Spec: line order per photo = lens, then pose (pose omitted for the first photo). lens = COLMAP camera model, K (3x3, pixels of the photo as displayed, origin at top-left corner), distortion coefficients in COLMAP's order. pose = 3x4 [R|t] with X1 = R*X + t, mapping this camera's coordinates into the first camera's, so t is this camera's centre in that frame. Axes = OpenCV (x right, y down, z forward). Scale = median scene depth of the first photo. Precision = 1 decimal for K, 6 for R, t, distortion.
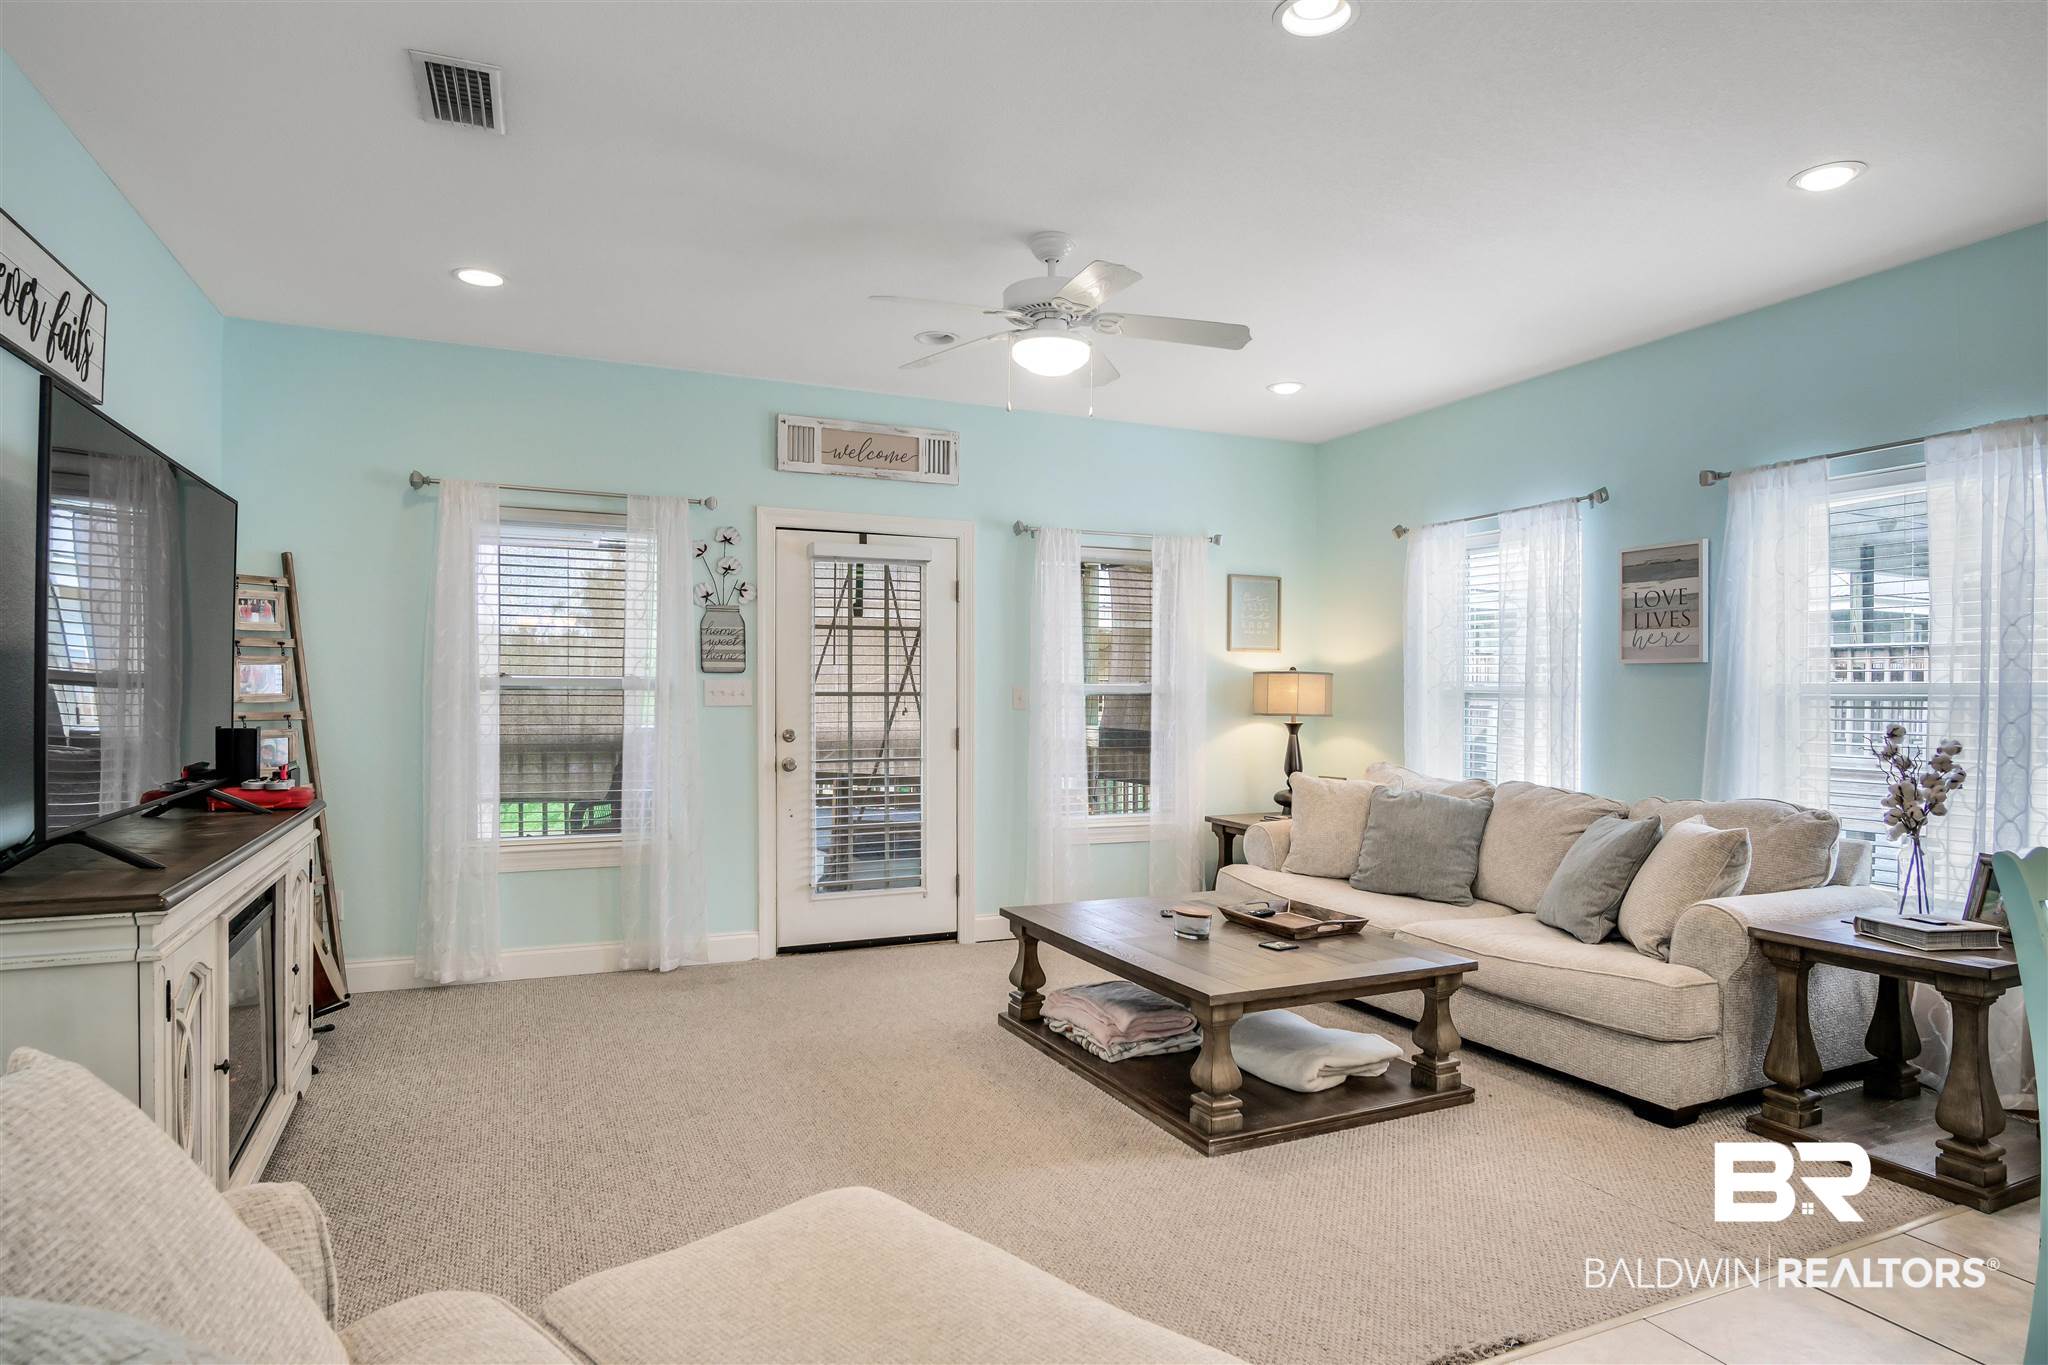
lens RADIAL K [[1117.0, 0, 1007.4], [0, 1117.0, 694.7], [0, 0, 1]] dist [-0.026746, 0.006896]
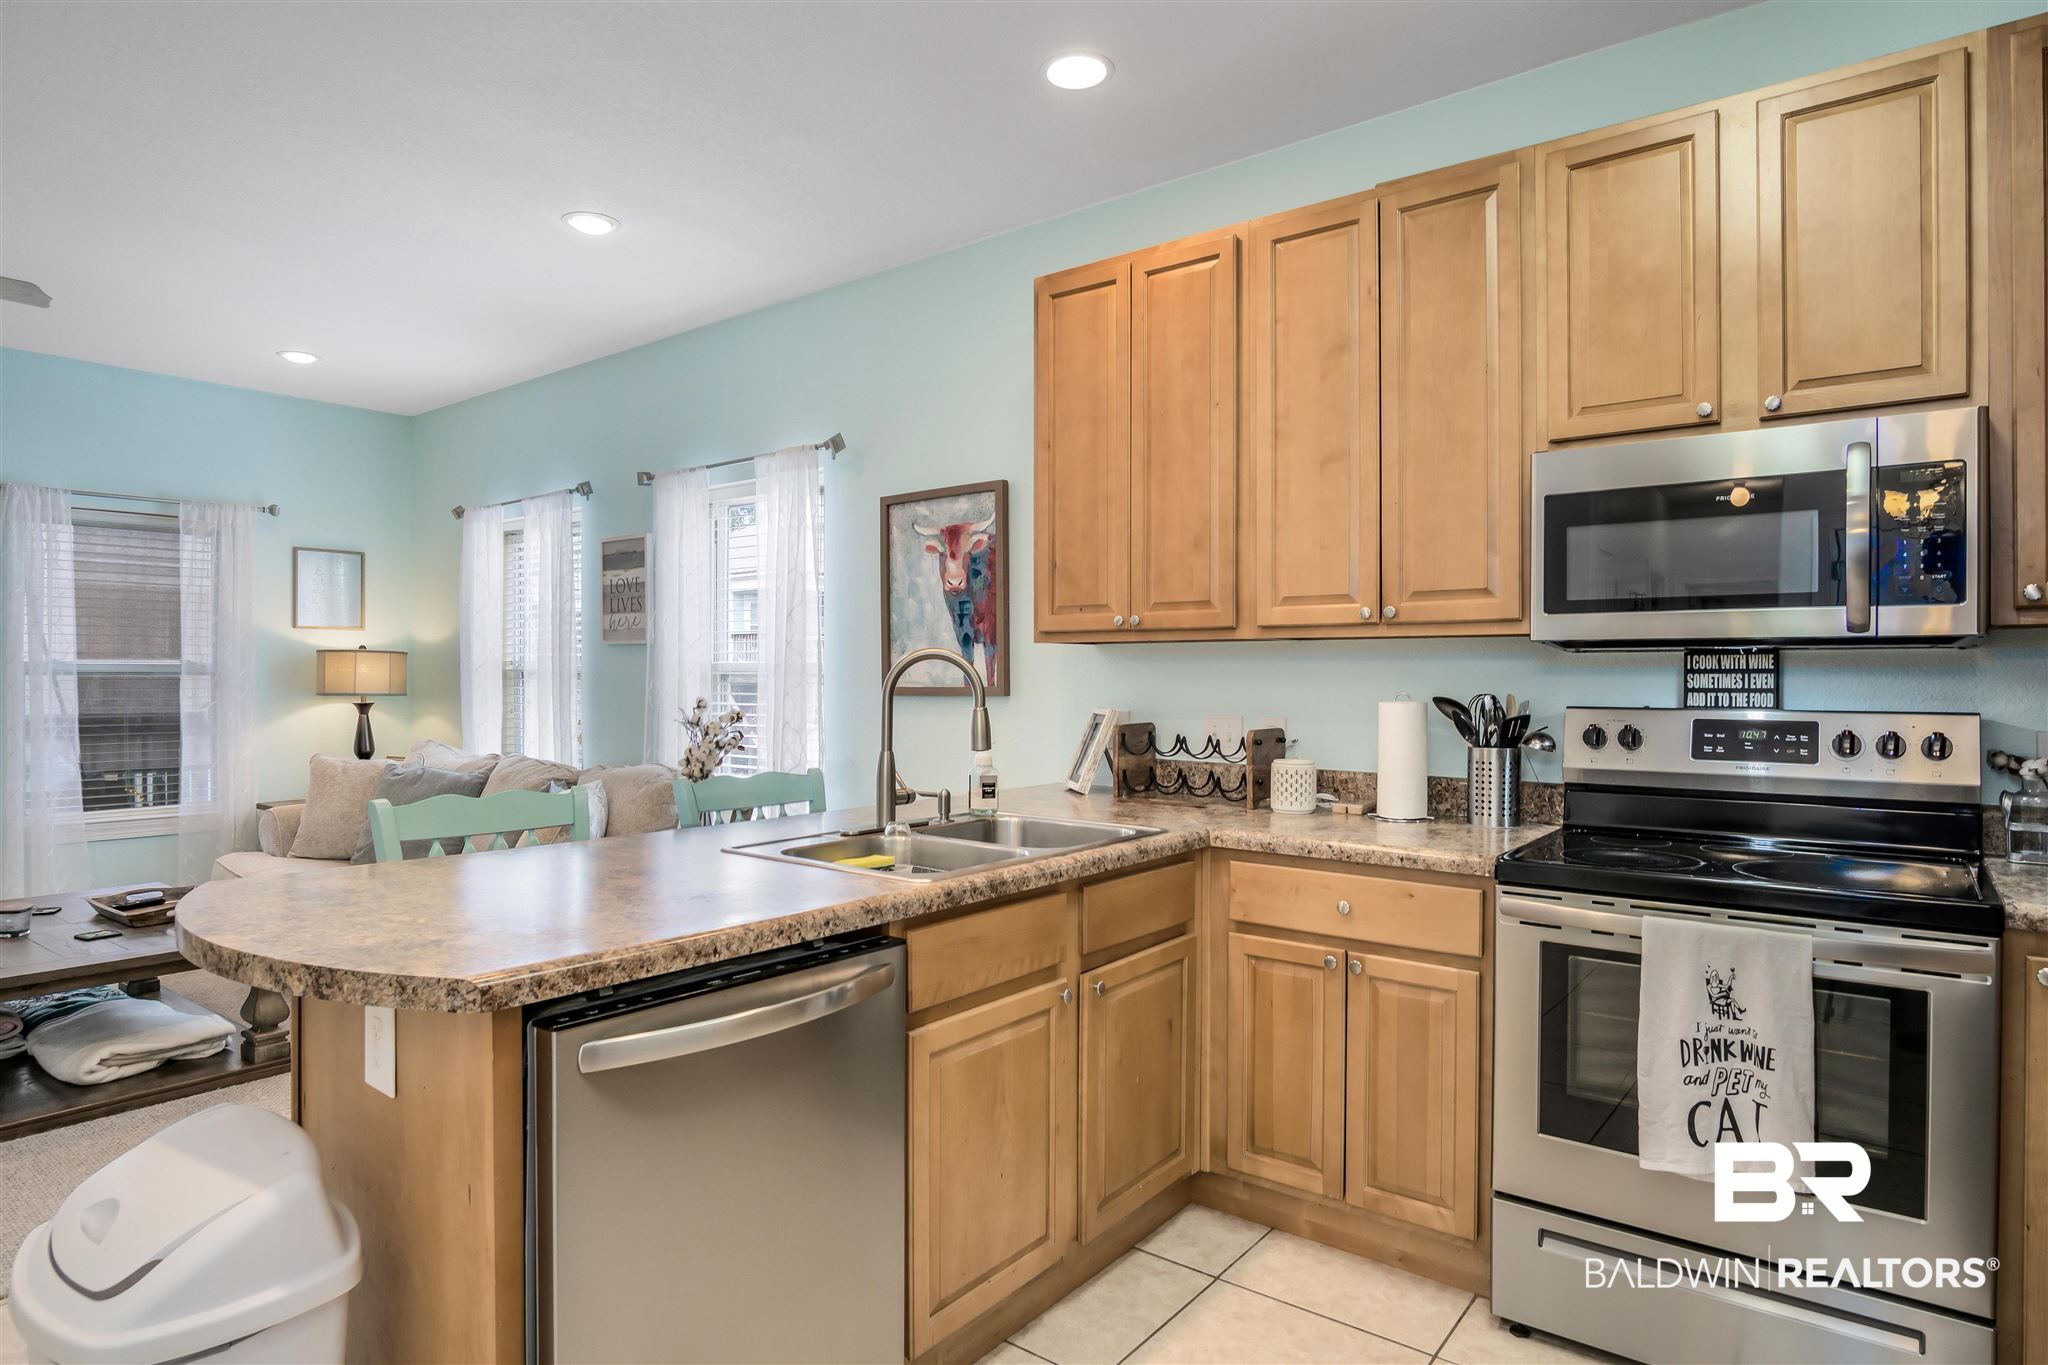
lens RADIAL K [[1117.0, 0, 981.6], [0, 1117.0, 689.9], [0, 0, 1]] dist [-0.026746, 0.006896]
pose [[0.885299, -0.008534, 0.464944, 0.335308], [0.002251, 0.999899, 0.014066, 0.001989], [-0.465017, -0.011406, 0.885228, -0.130727]]
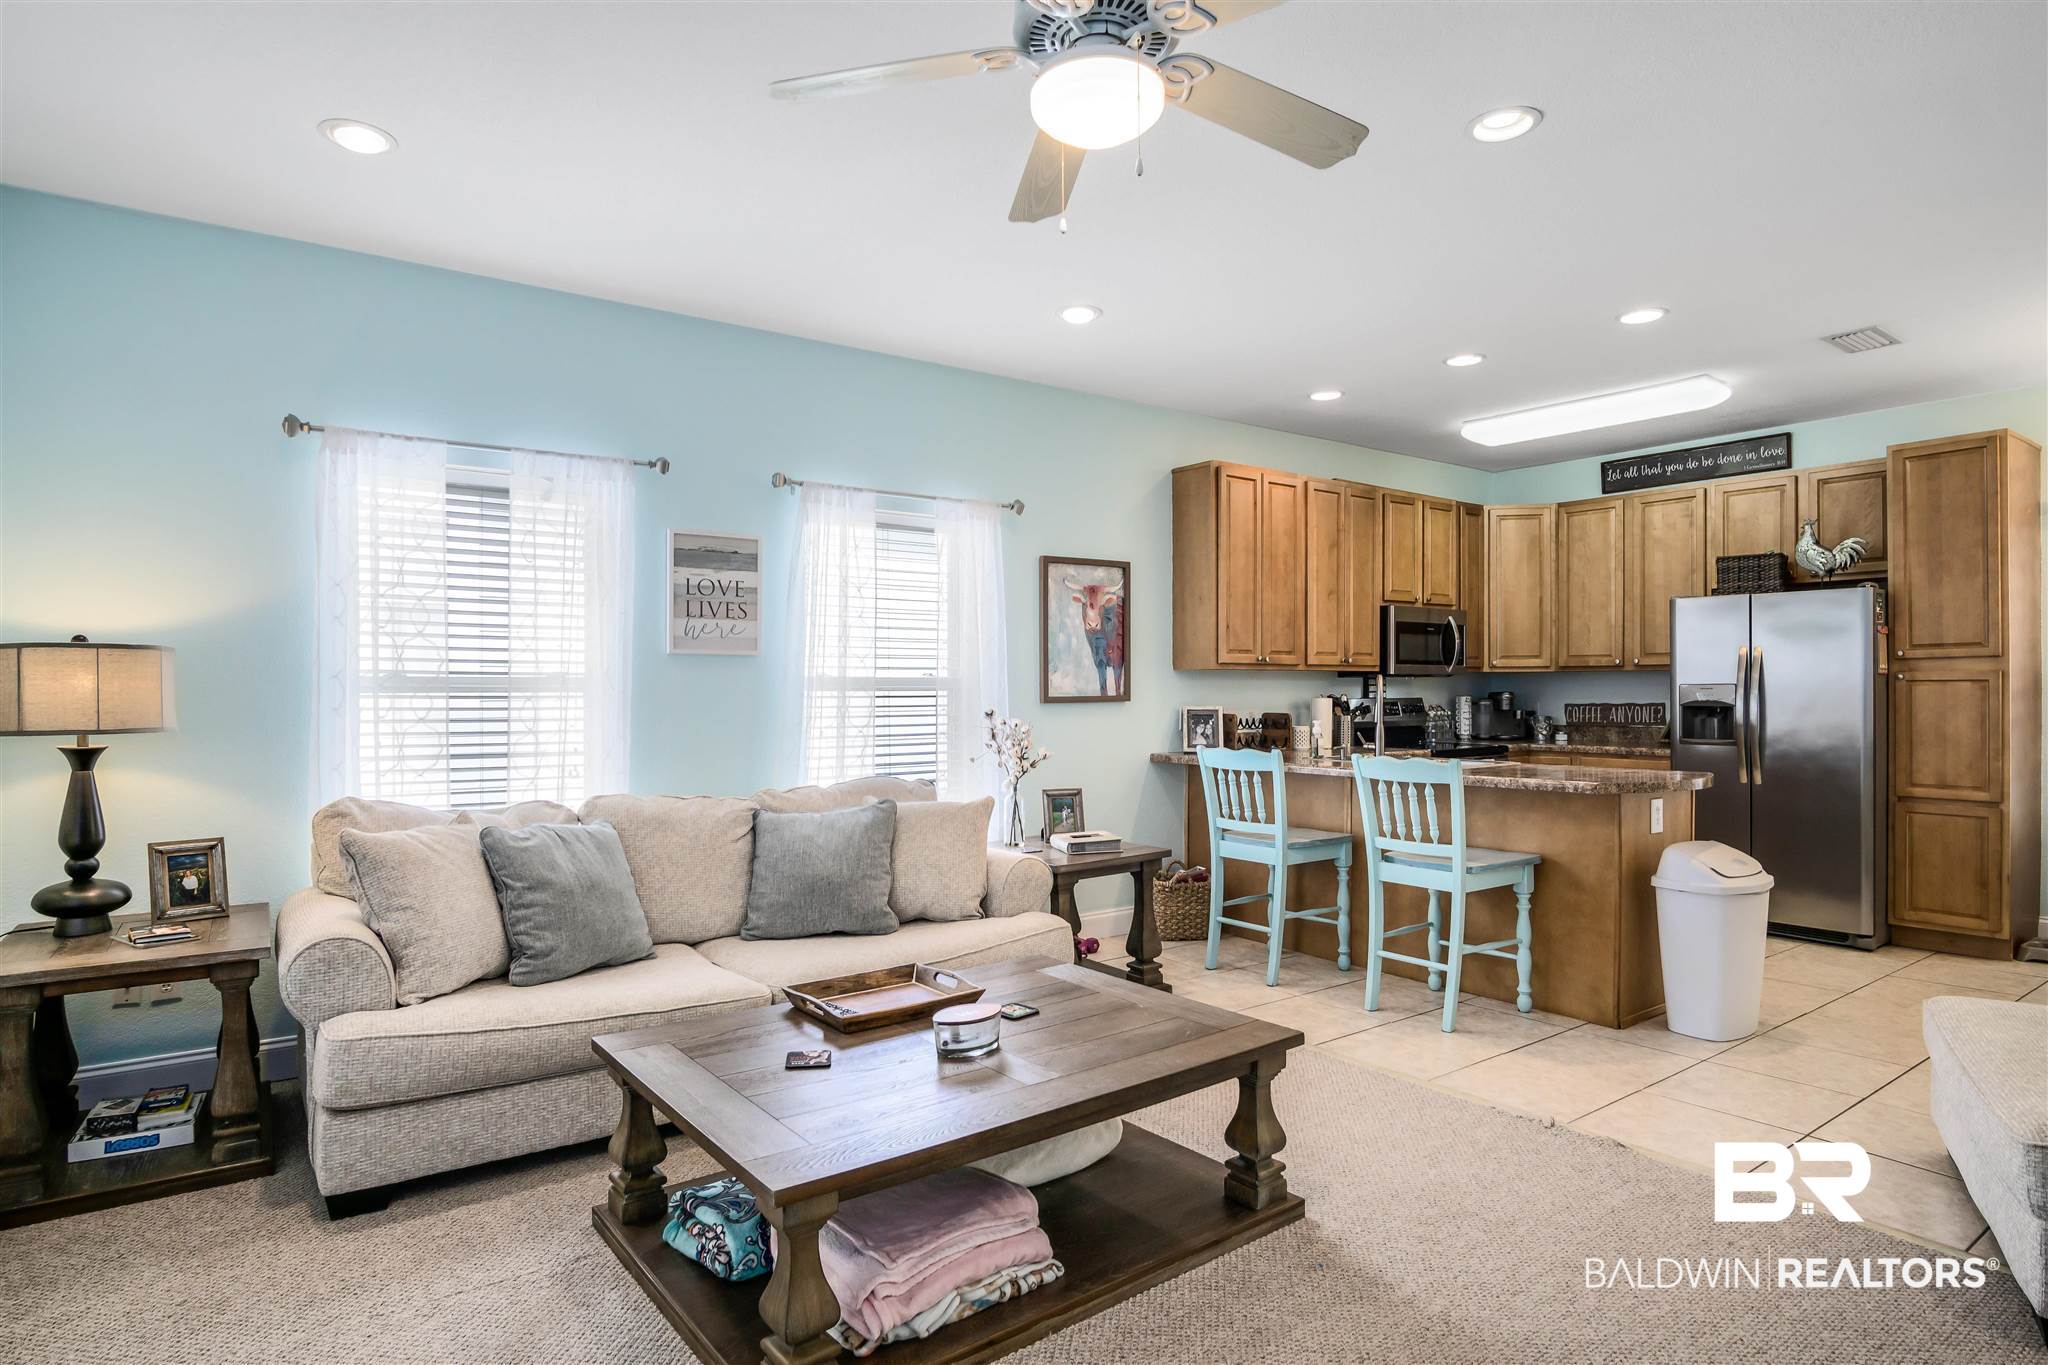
lens RADIAL K [[1117.0, 0, 1016.4], [0, 1117.0, 680.8], [0, 0, 1]] dist [-0.026746, 0.006896]
pose [[-0.214845, -0.000390, 0.976648, -0.366067], [0.001208, 0.999999, 0.000666, -0.005069], [-0.976647, 0.001323, -0.214844, 0.824893]]
